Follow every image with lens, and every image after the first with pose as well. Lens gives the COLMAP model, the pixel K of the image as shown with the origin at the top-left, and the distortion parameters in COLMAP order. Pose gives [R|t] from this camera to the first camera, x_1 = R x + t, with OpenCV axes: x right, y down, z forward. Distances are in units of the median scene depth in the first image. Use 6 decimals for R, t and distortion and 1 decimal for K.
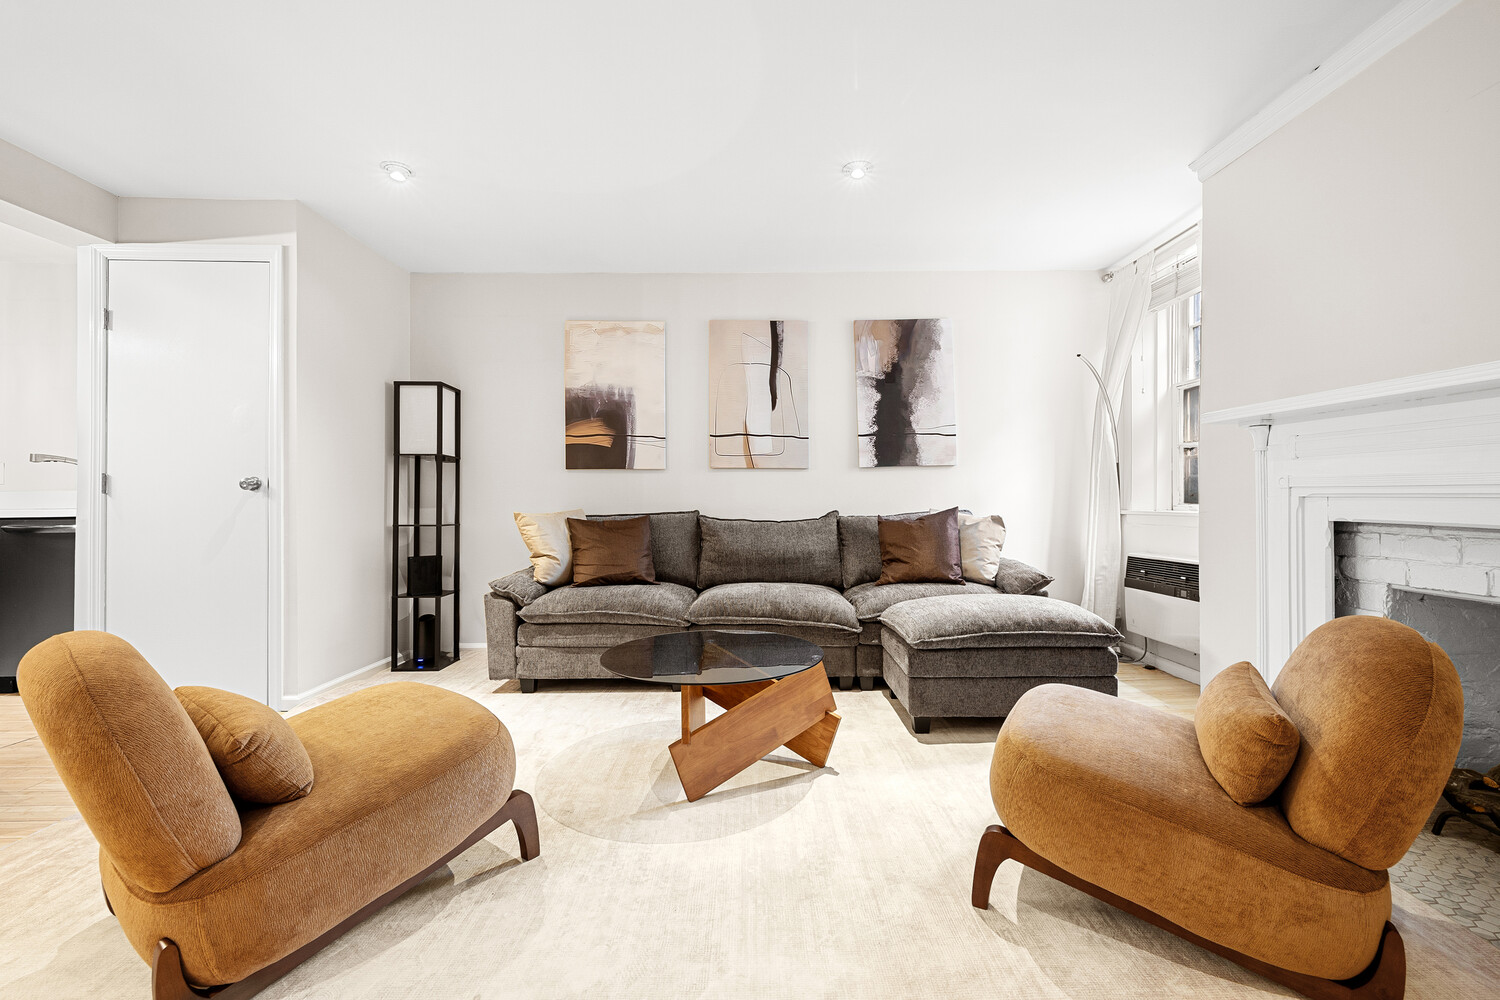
lens RADIAL K [[652.1, 0, 748.9], [0, 652.1, 498.5], [0, 0, 1]] dist [-0.002827, 0.000871]
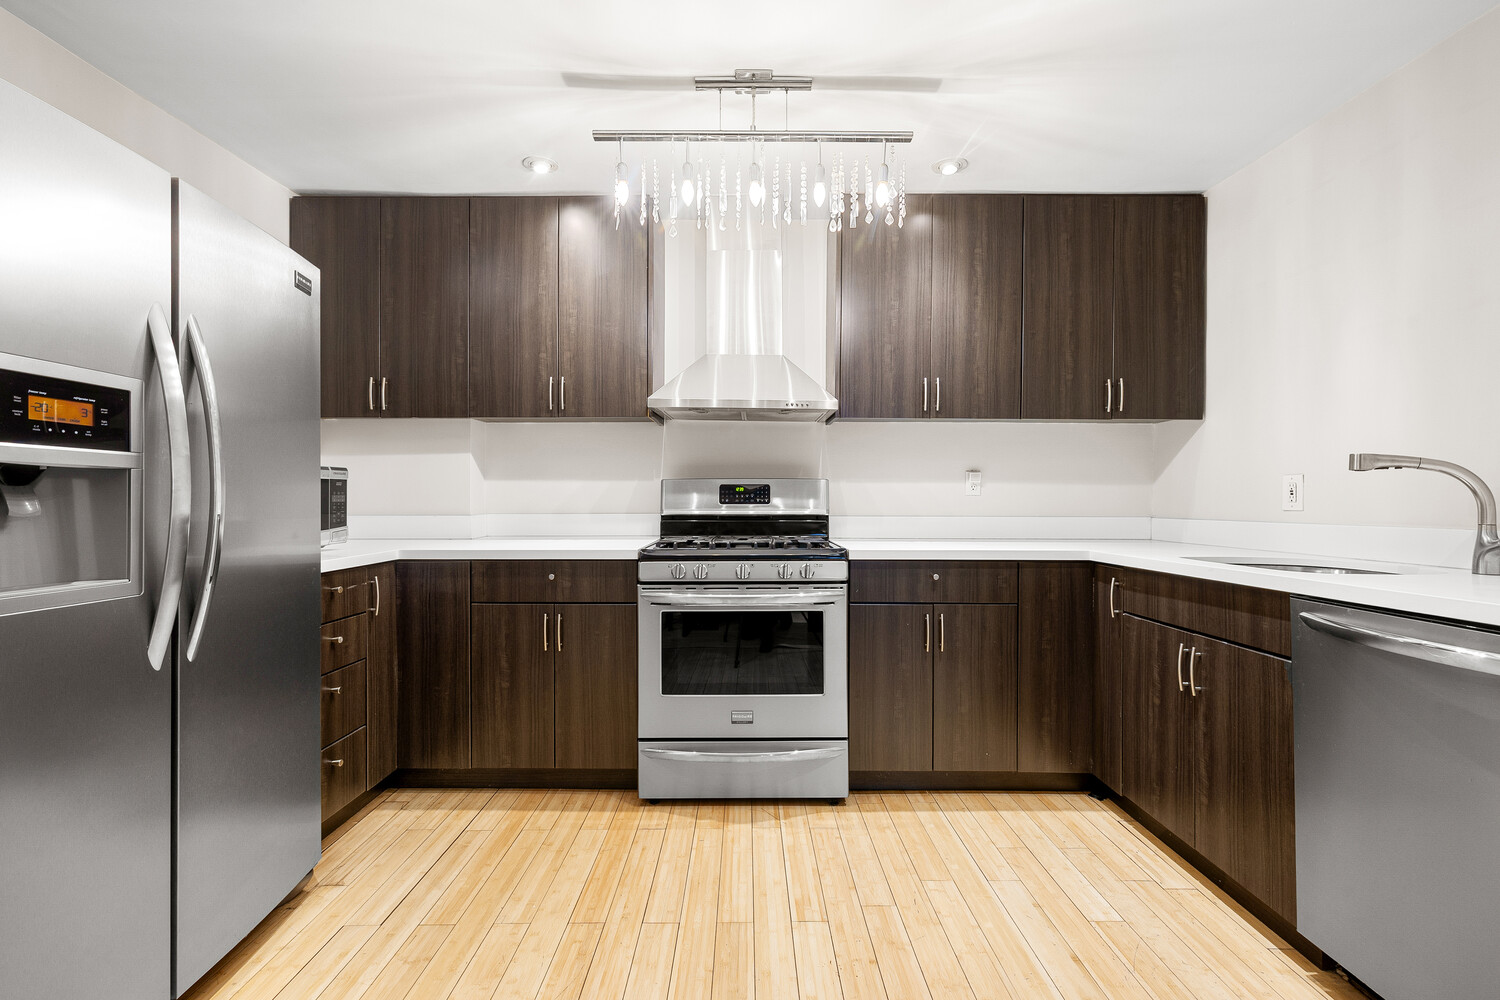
lens RADIAL K [[652.1, 0, 749.3], [0, 652.1, 497.5], [0, 0, 1]] dist [-0.002827, 0.000871]
pose [[-0.005383, -0.001976, -0.999984, -0.624813], [-0.004192, 0.999989, -0.001954, -0.034316], [0.999977, 0.004182, -0.005391, 0.562558]]
